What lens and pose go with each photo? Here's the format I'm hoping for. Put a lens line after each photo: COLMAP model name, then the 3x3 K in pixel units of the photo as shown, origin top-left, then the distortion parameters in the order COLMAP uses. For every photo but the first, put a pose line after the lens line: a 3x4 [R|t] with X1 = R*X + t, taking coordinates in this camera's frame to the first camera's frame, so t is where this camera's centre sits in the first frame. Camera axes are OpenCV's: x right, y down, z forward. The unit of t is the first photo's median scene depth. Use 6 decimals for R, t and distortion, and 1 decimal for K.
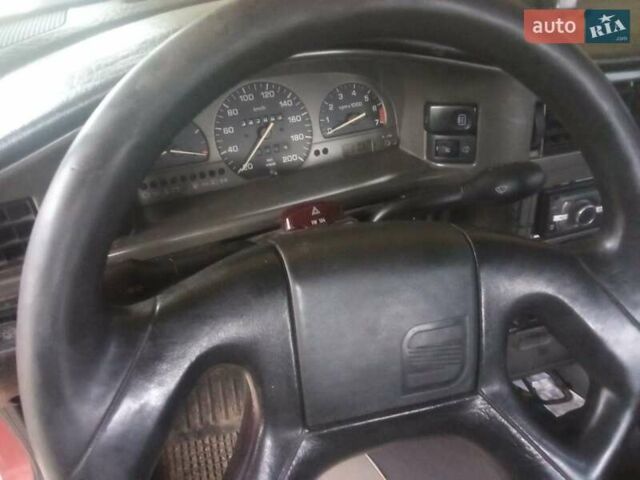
lens RADIAL K [[491.8, 0, 320.8], [0, 491.8, 242.2], [0, 0, 1]] dist [-0.009424, -0.038337]
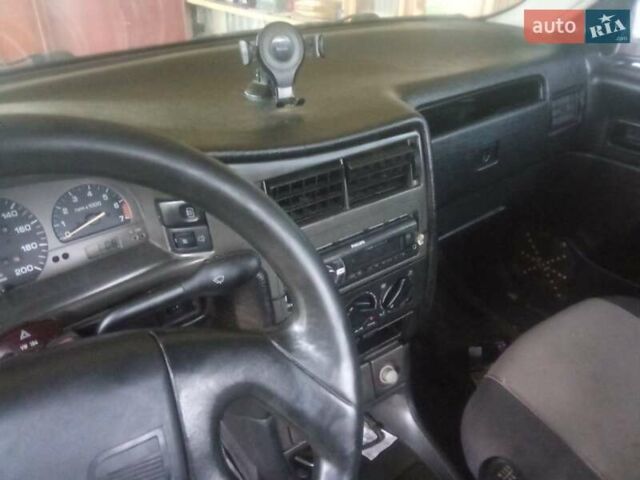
lens RADIAL K [[491.8, 0, 320.8], [0, 491.8, 238.6], [0, 0, 1]] dist [-0.009424, -0.038337]
pose [[0.944104, -0.137057, 0.299806, 0.200717], [0.172053, 0.980640, -0.093502, -0.043874], [-0.281187, 0.139858, 0.949407, -0.053221]]
